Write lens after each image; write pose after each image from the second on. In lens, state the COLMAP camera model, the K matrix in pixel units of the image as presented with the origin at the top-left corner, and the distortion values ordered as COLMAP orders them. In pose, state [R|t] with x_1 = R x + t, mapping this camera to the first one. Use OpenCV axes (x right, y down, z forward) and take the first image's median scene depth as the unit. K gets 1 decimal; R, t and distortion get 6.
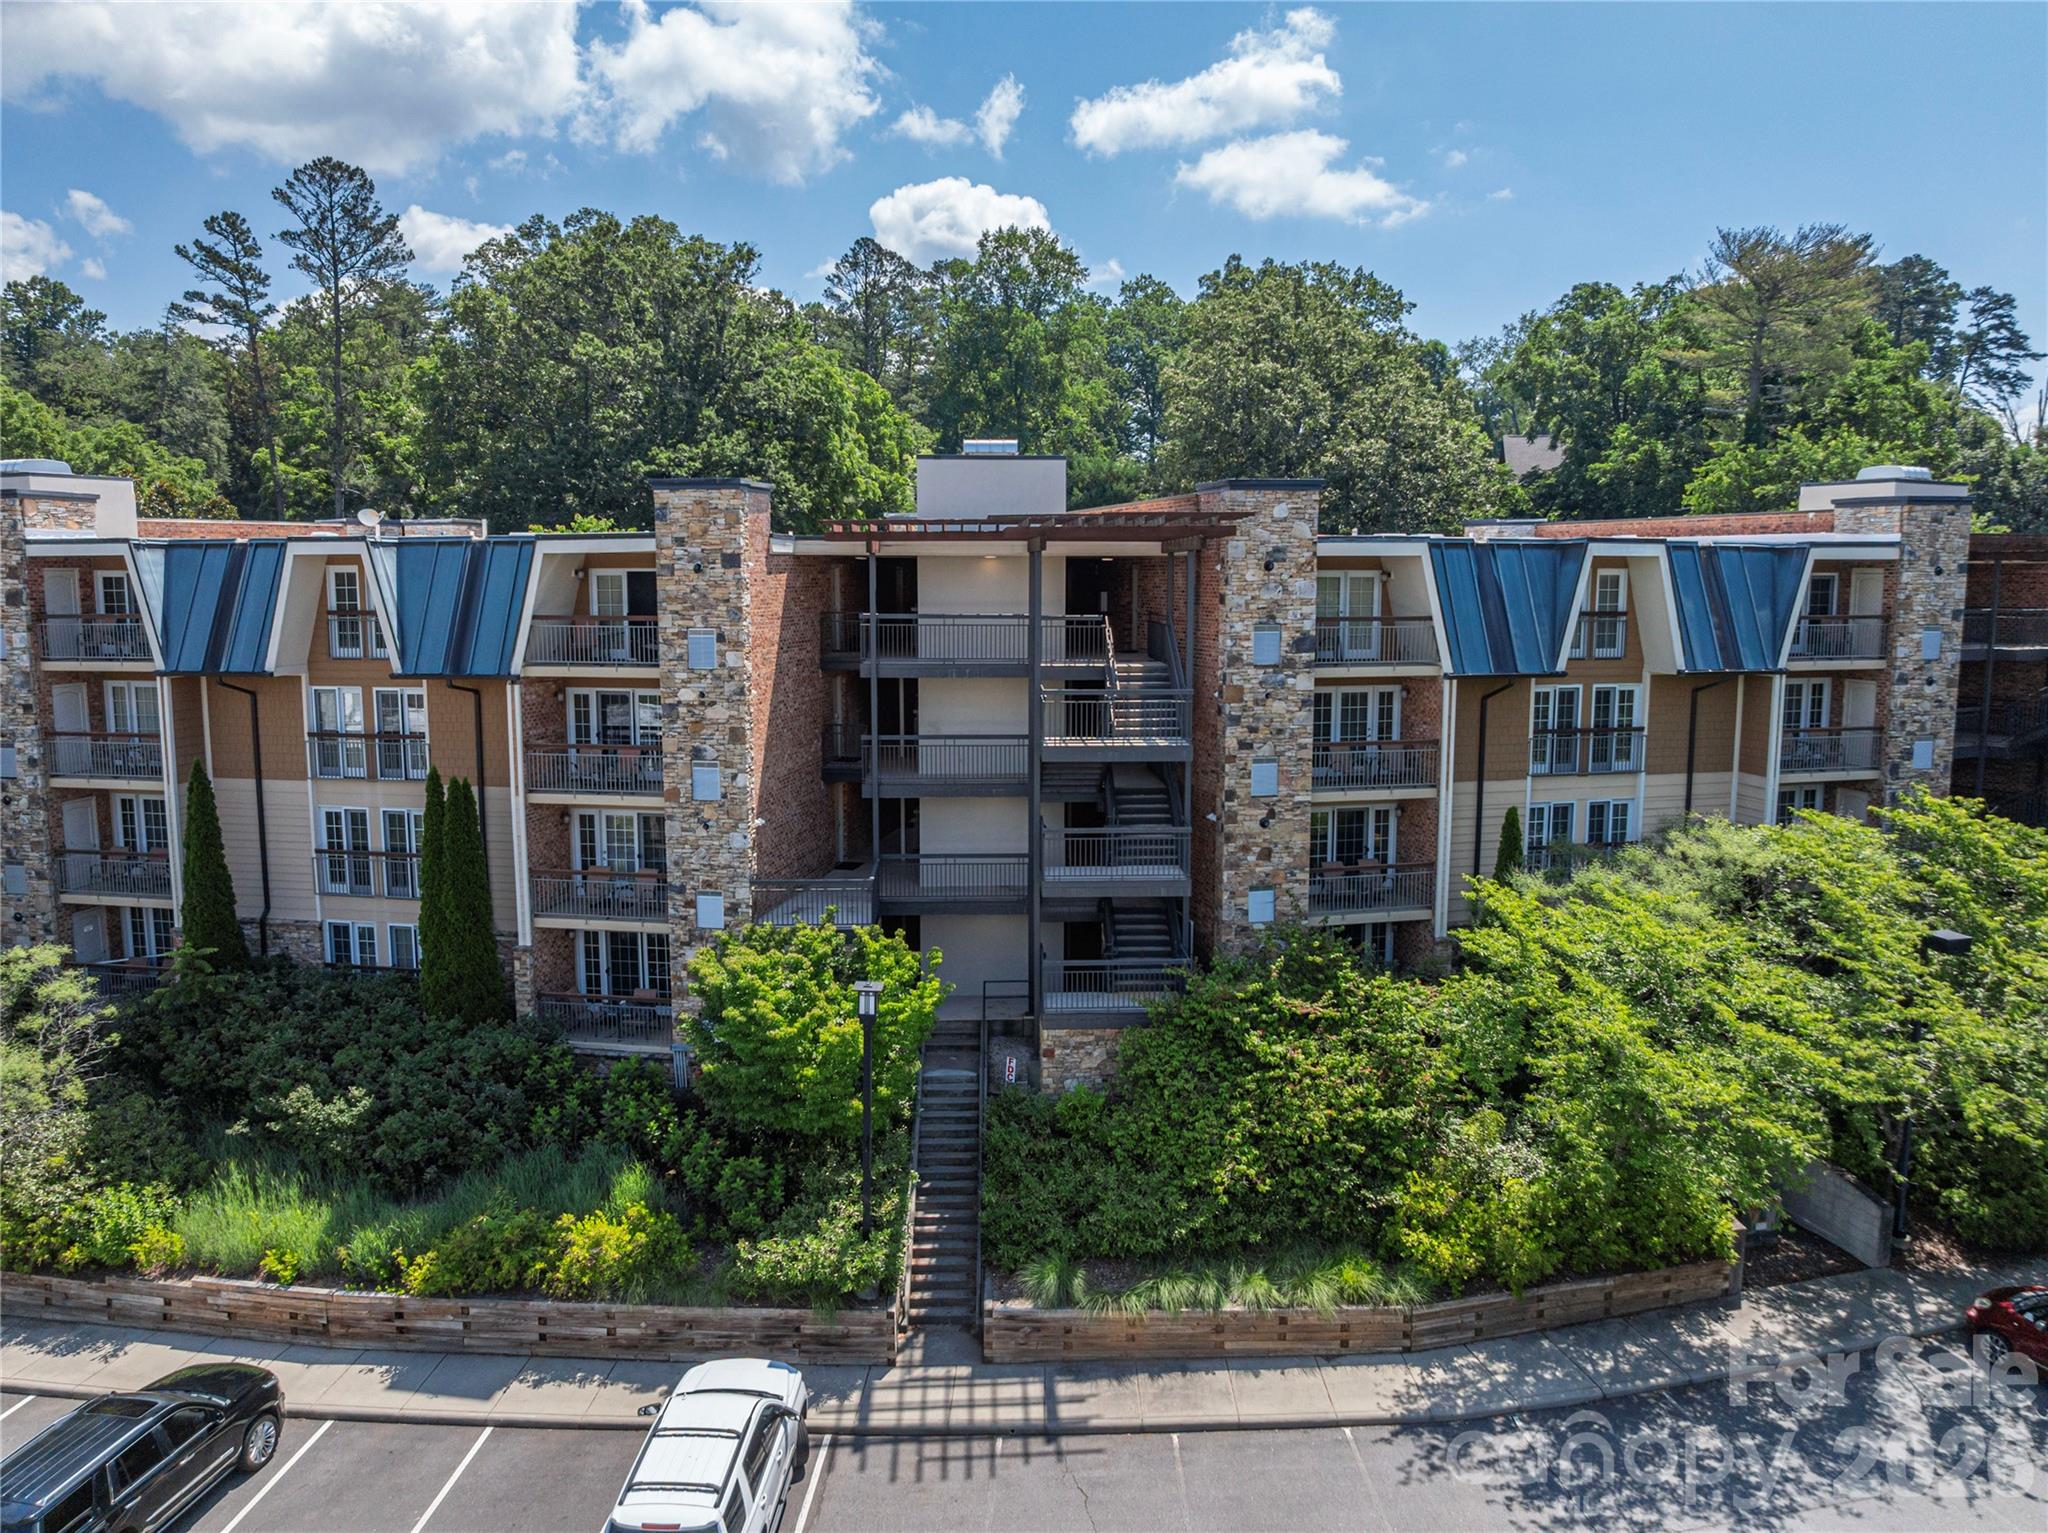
lens RADIAL K [[1409.0, 0, 1025.2], [0, 1409.0, 727.3], [0, 0, 1]] dist [-0.030053, -0.002024]
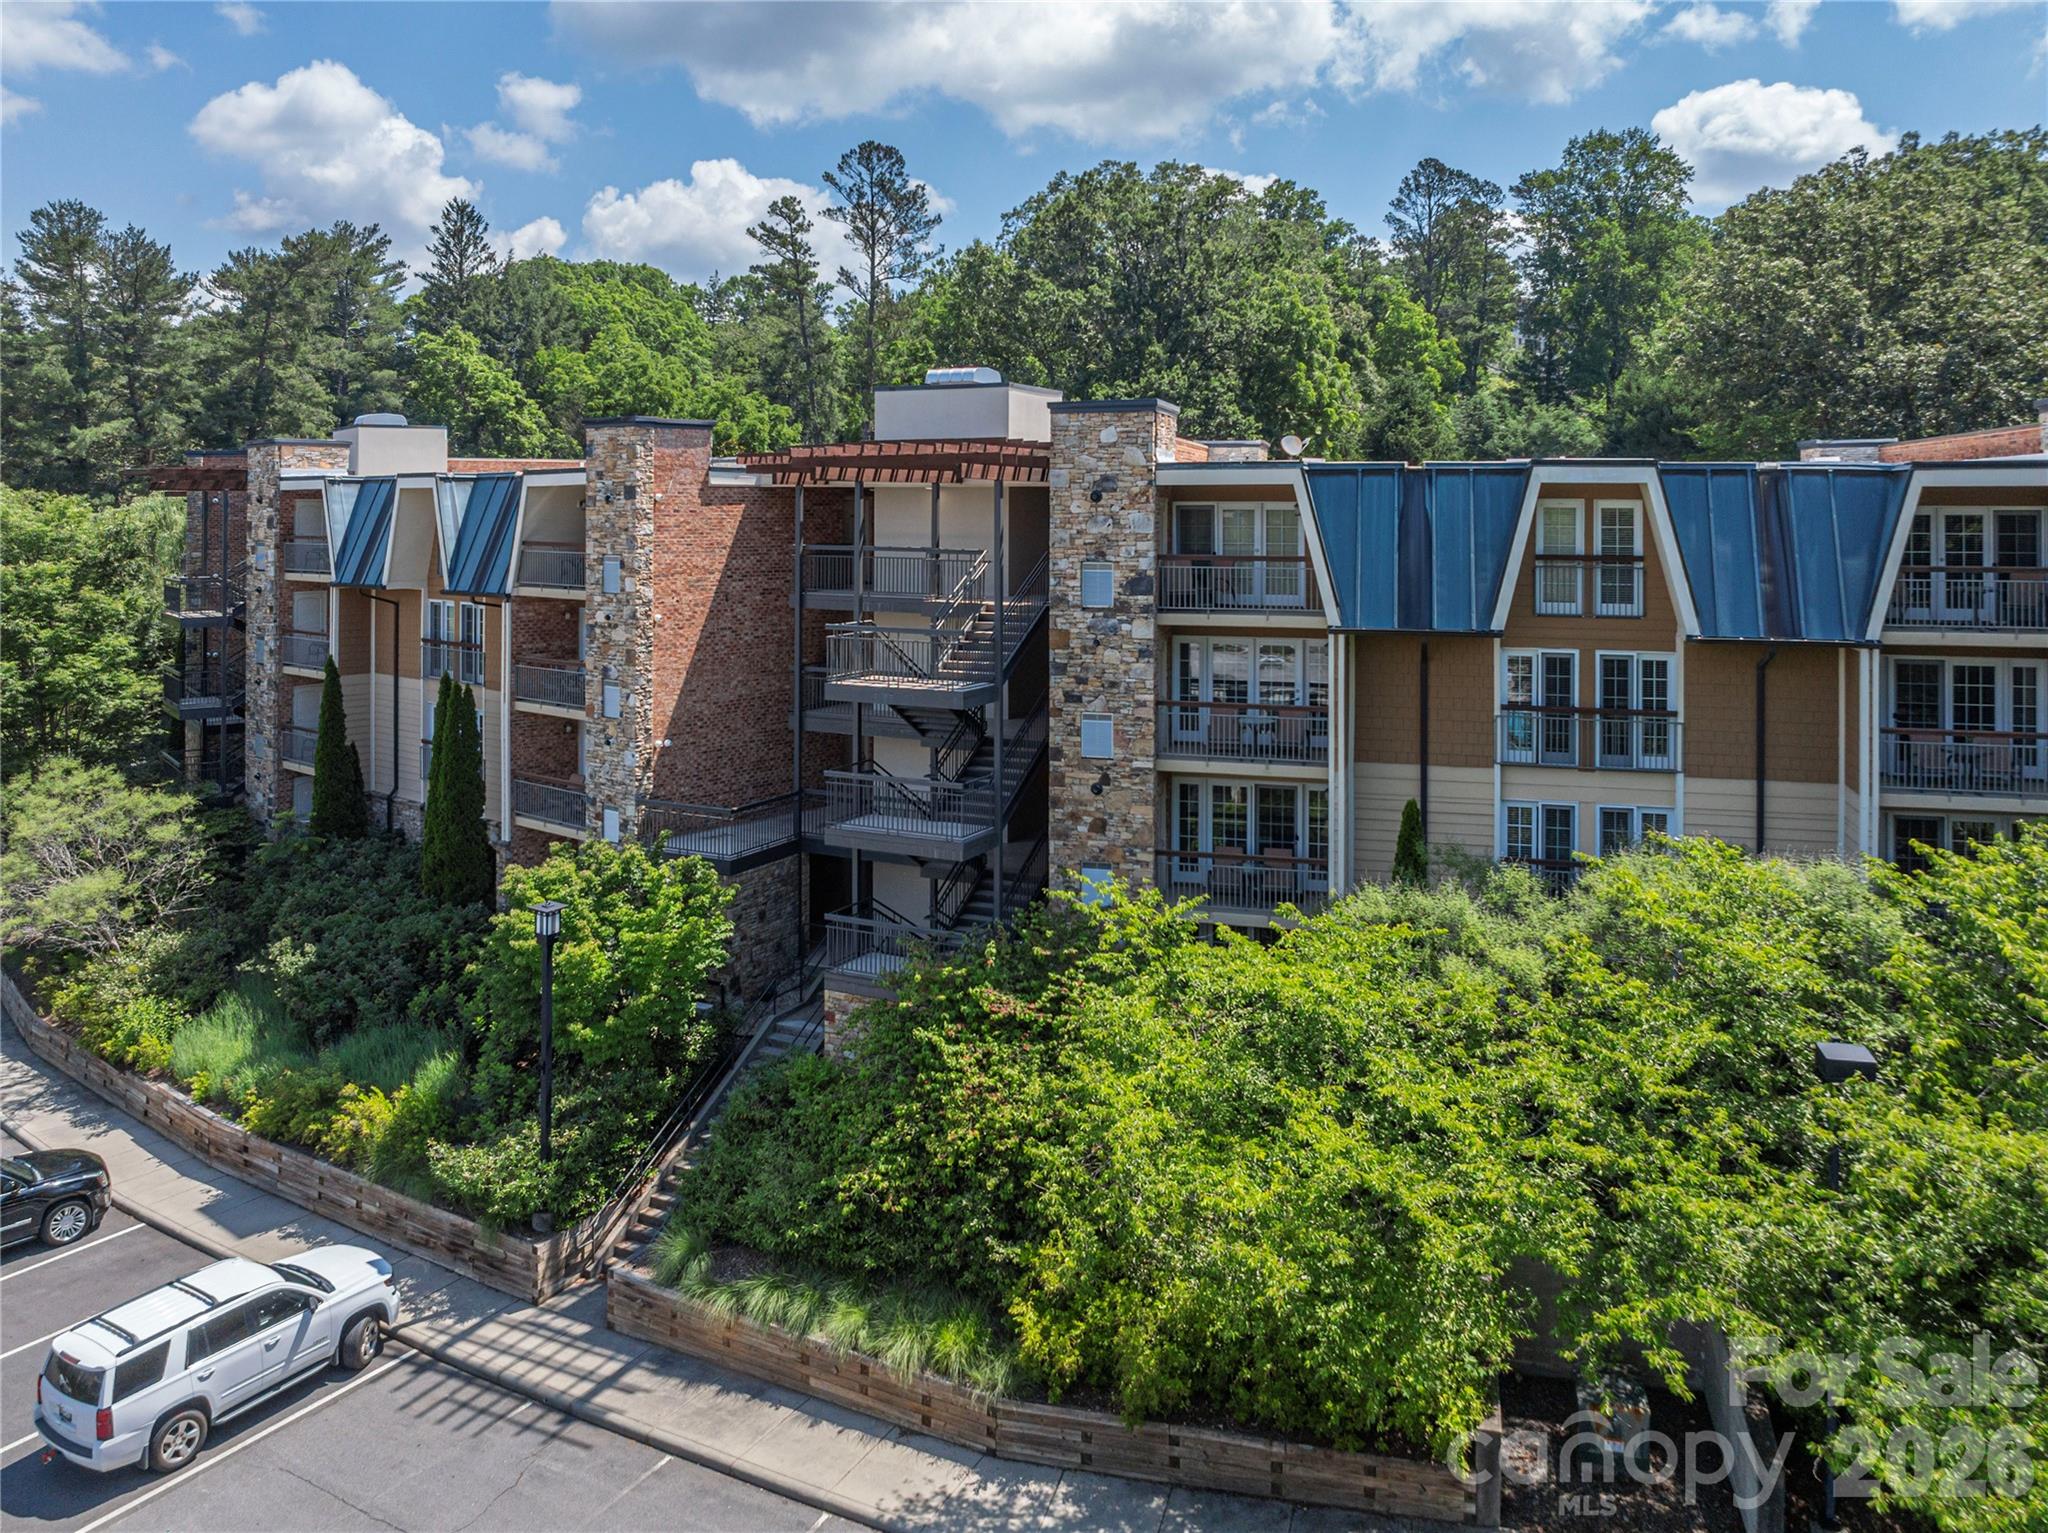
lens RADIAL K [[1471.4, 0, 1028.8], [0, 1471.4, 488.1], [0, 0, 1]] dist [-0.008035, -0.012463]
pose [[0.878642, -0.004583, -0.477459, 0.573363], [-0.054638, 0.992421, -0.110072, -0.014740], [0.474344, 0.122801, 0.871732, 0.164001]]
